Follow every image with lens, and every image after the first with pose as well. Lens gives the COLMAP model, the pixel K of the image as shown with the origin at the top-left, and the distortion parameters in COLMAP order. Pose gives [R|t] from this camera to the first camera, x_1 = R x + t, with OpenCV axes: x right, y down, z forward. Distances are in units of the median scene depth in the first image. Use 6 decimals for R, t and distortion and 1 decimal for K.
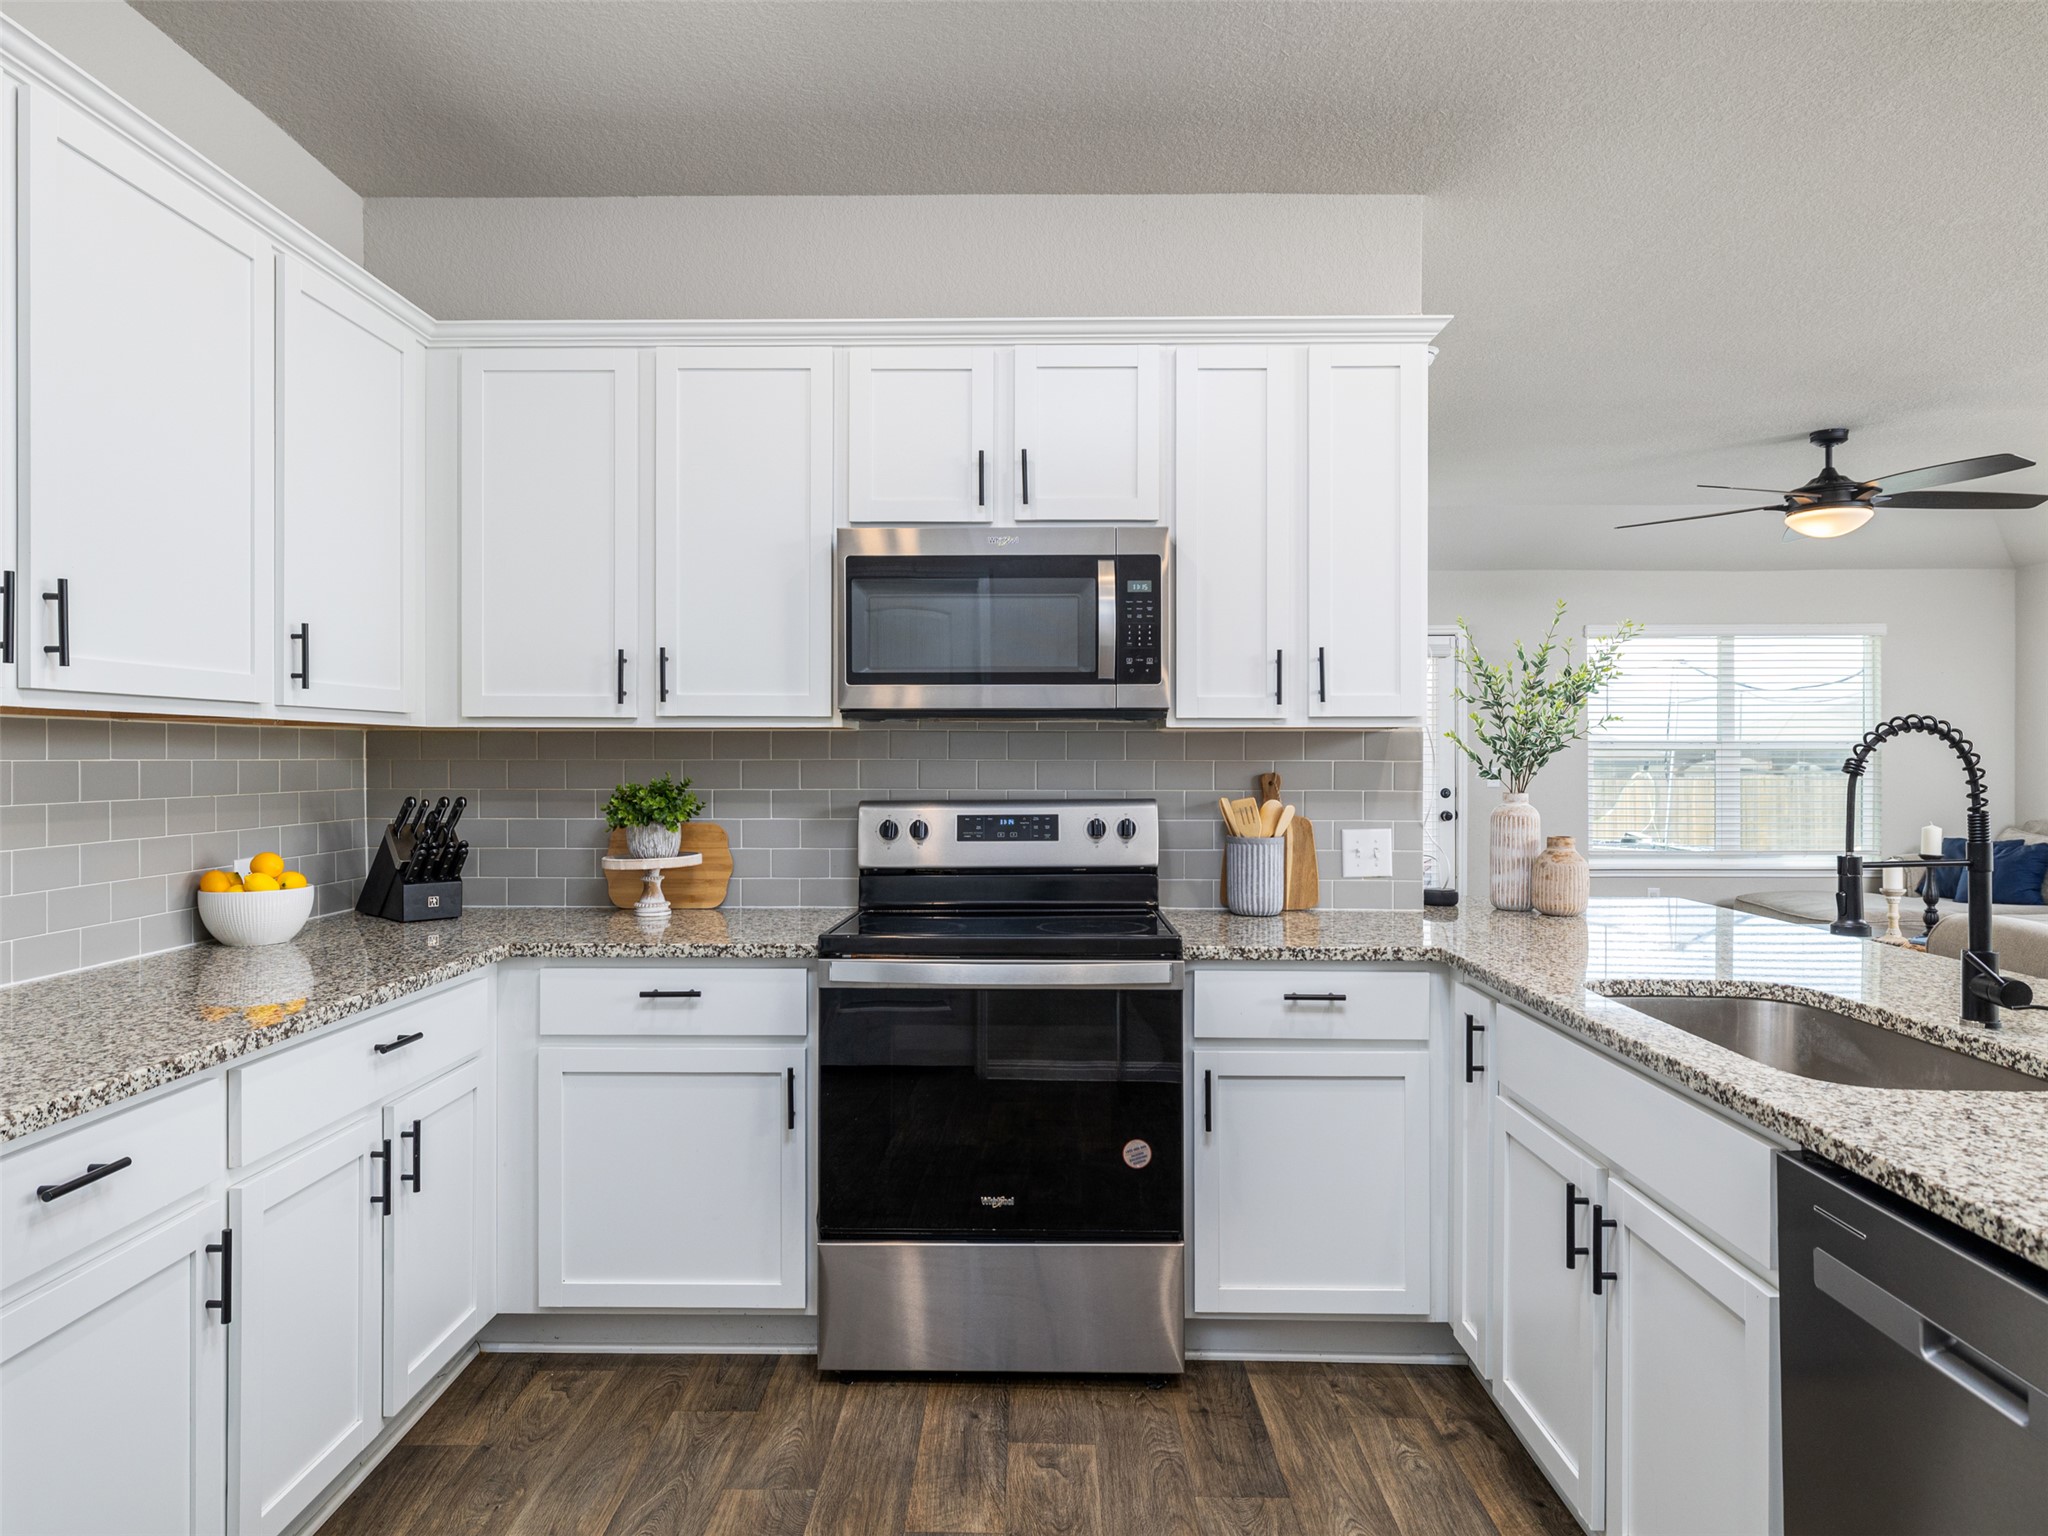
lens RADIAL K [[1265.4, 0, 1021.3], [0, 1265.4, 761.1], [0, 0, 1]] dist [0.004535, 0.001550]
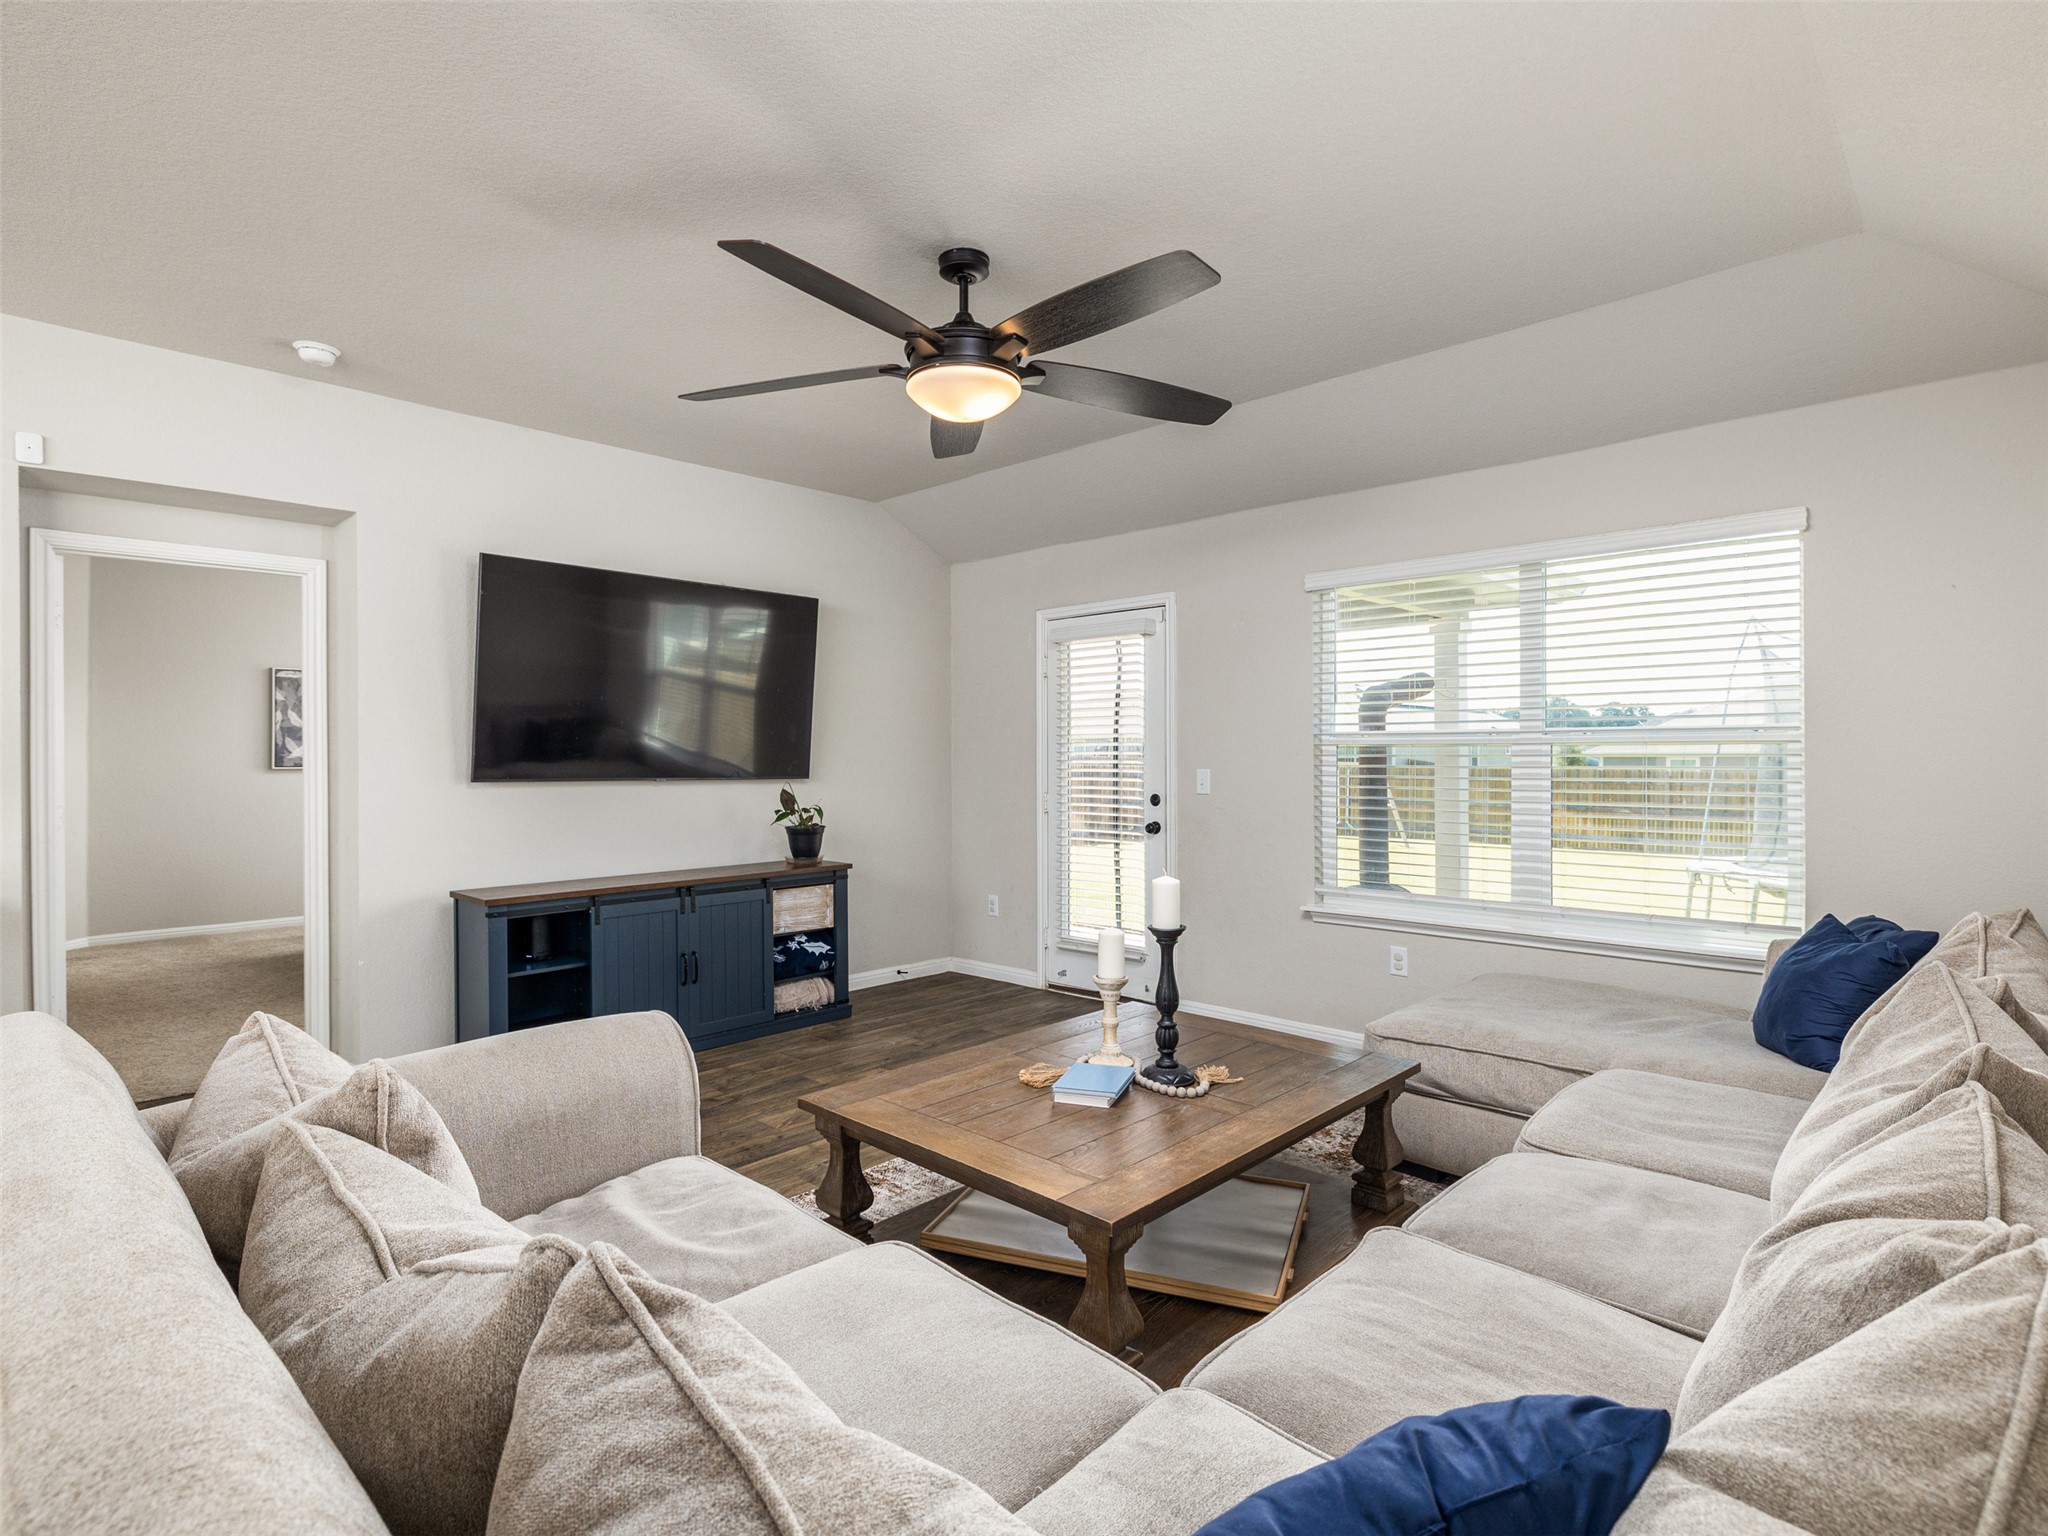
lens RADIAL K [[1066.3, 0, 1030.6], [0, 1066.3, 763.1], [0, 0, 1]] dist [-0.004045, 0.001033]
pose [[0.740659, 0.007580, -0.671838, 1.798549], [-0.000558, 0.999943, 0.010667, -0.014319], [0.671881, -0.007526, 0.740621, 1.071409]]
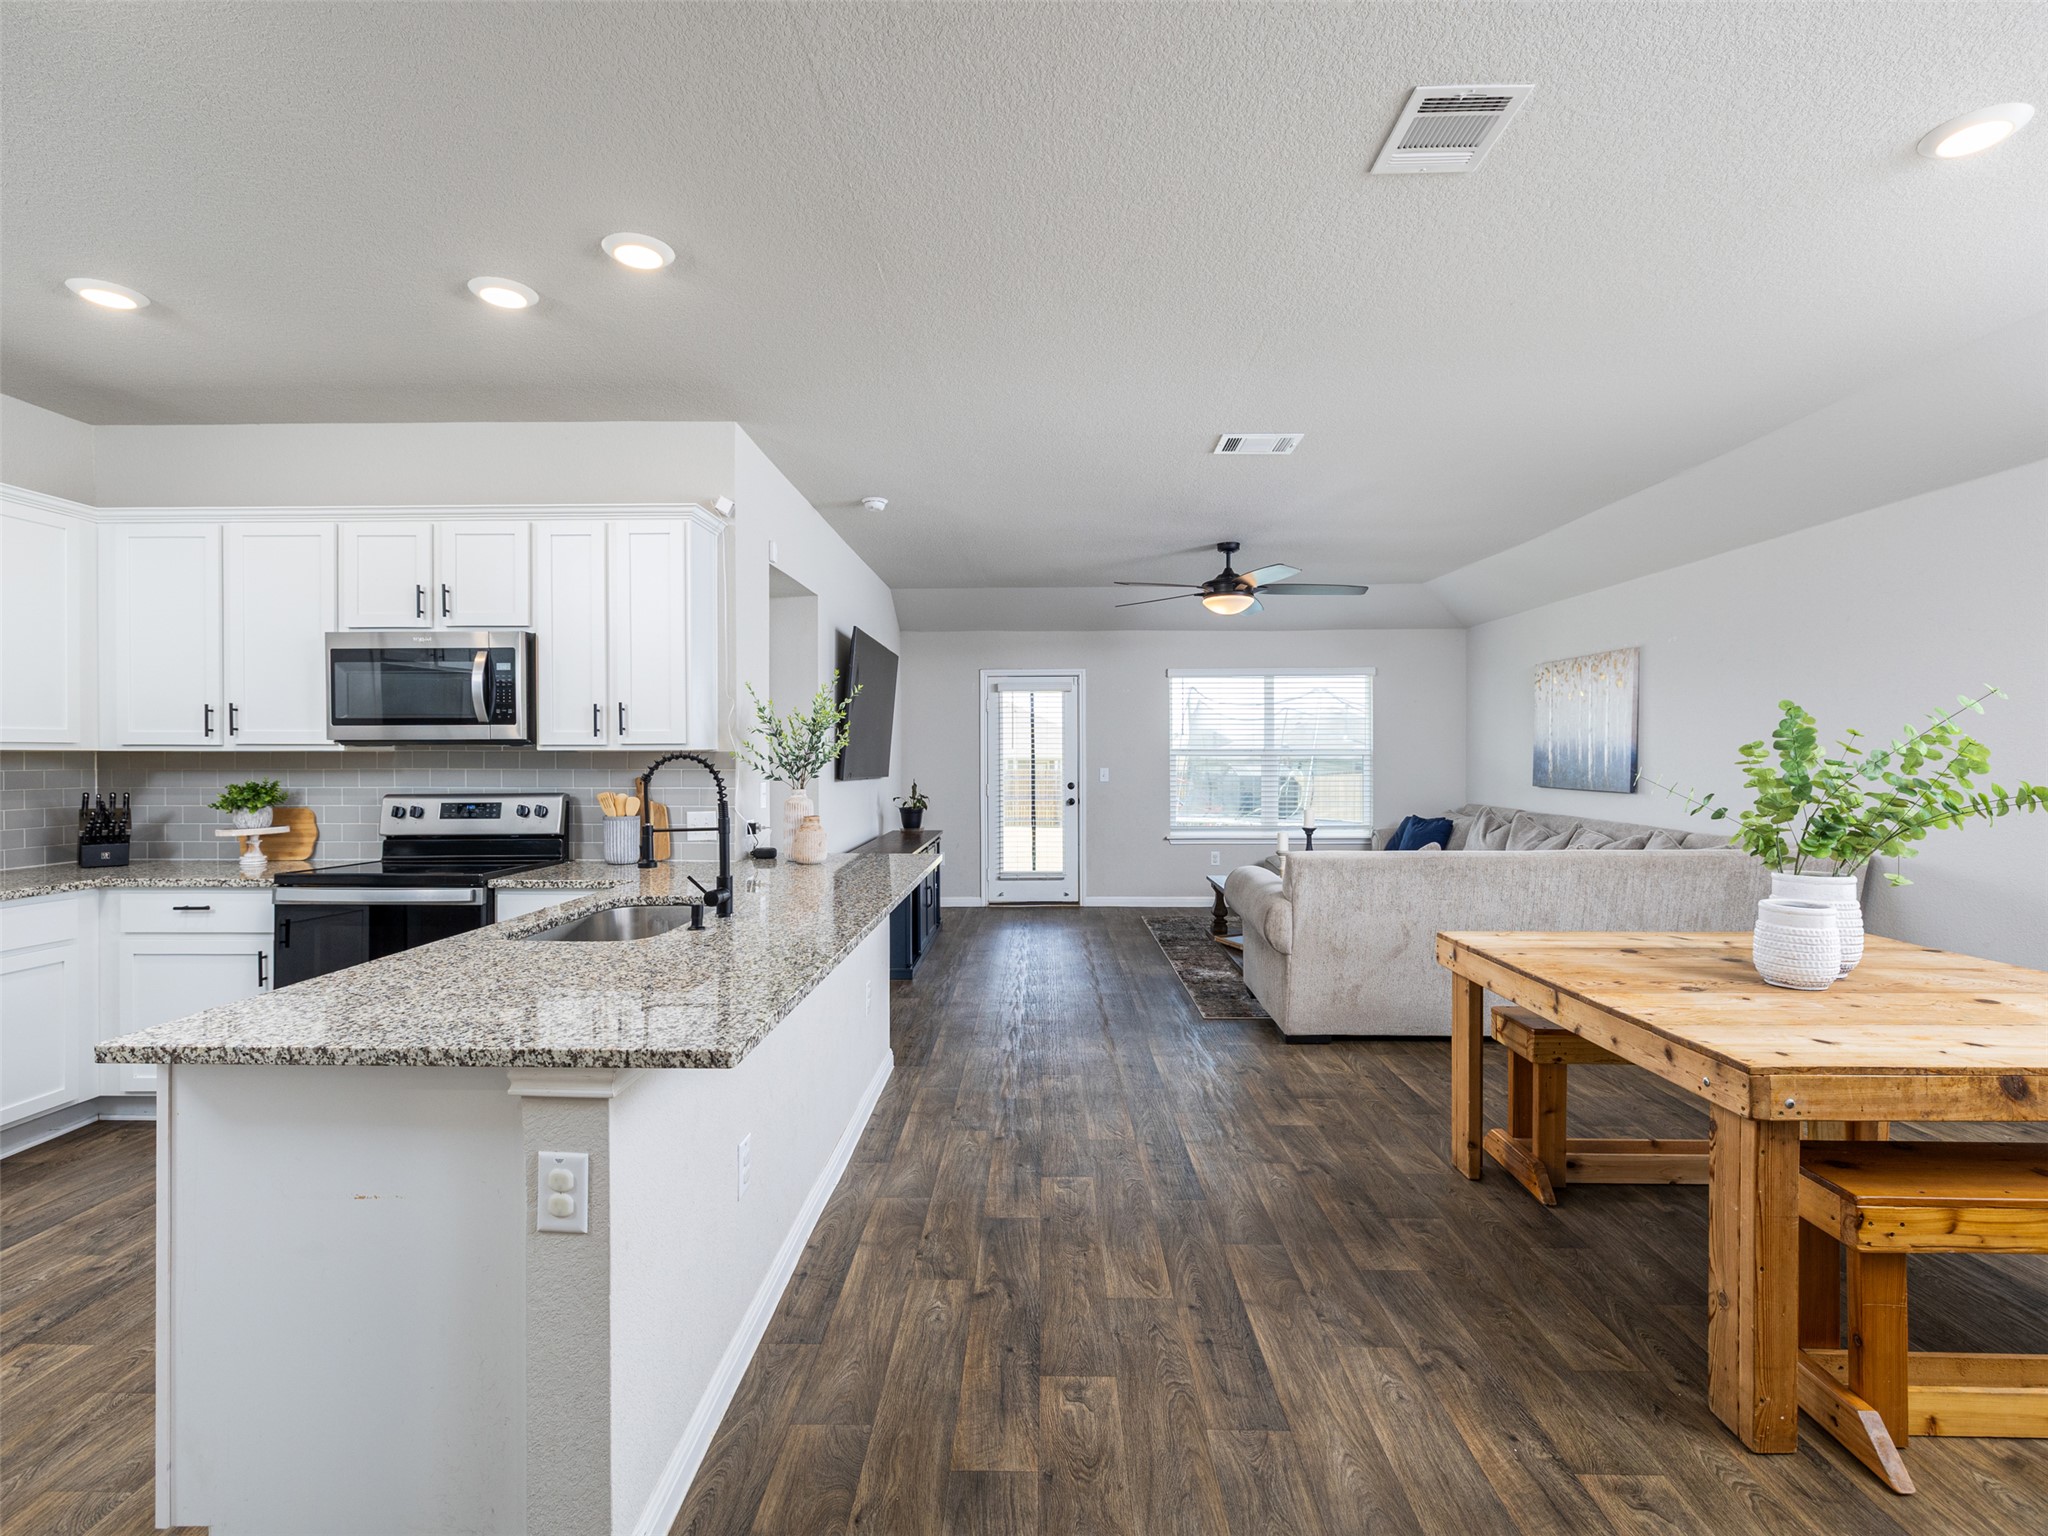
lens RADIAL K [[983.1, 0, 1034.9], [0, 983.1, 763.5], [0, 0, 1]] dist [-0.006798, -0.000111]
pose [[0.999999, -0.001083, -0.000965, 0.721868], [0.001088, 0.999985, 0.005309, -0.014357], [0.000959, -0.005310, 0.999985, -0.269263]]
